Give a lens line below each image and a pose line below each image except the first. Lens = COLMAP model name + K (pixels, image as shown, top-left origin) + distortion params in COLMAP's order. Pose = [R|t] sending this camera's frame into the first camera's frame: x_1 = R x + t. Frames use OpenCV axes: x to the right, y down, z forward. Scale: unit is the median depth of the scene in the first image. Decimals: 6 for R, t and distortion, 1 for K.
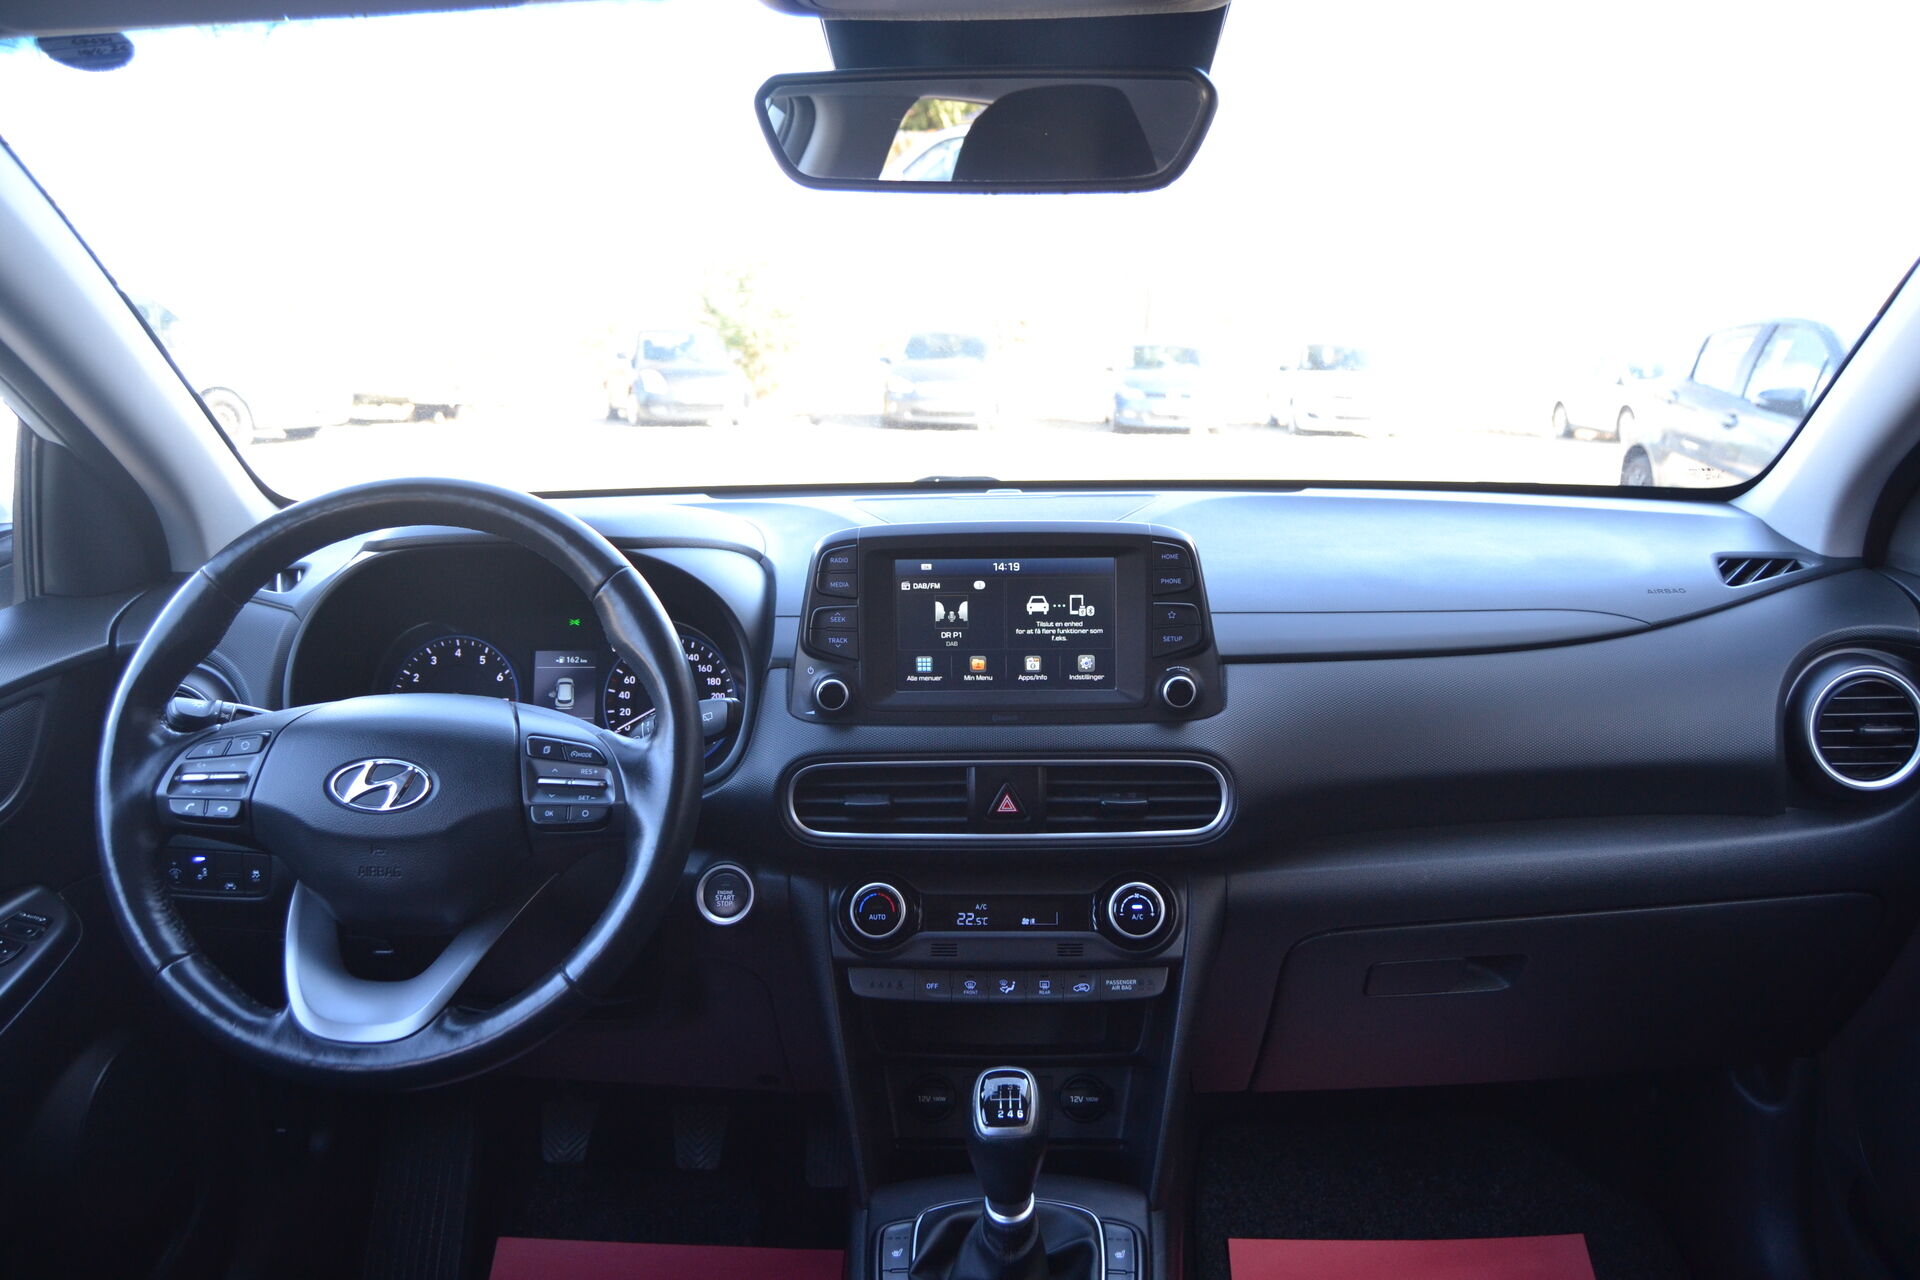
lens RADIAL K [[1498.3, 0, 960.0], [0, 1498.3, 640.0], [0, 0, 1]] dist [-0.097568, 0.035129]
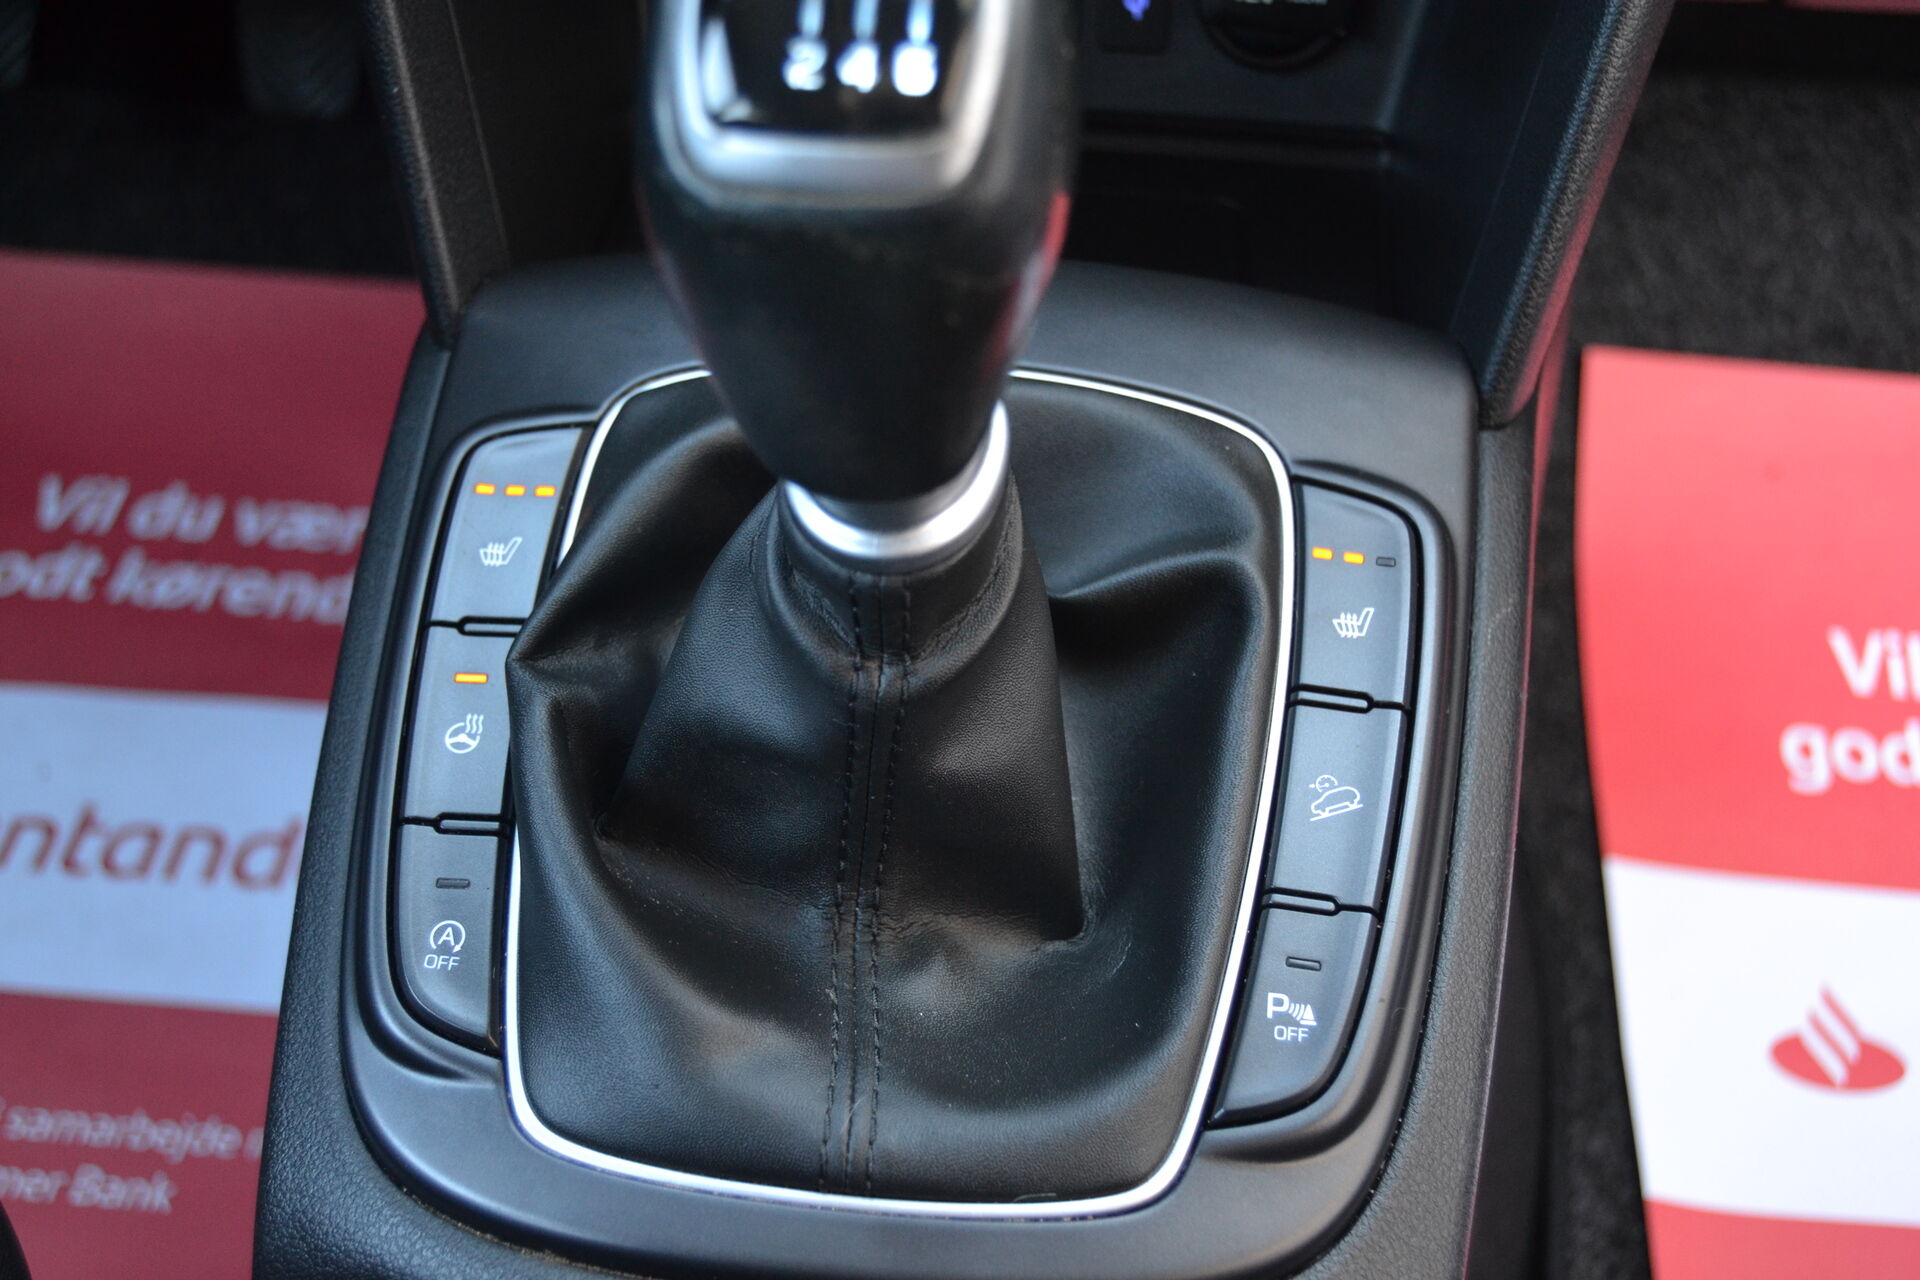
lens RADIAL K [[2134.8, 0, 960.0], [0, 2134.8, 640.0], [0, 0, 1]] dist [-0.017502, -0.025113]
pose [[0.996809, 0.068592, -0.040826, 0.050341], [-0.033061, 0.820303, 0.570973, 0.189513], [0.072654, -0.567802, 0.819953, 0.621746]]
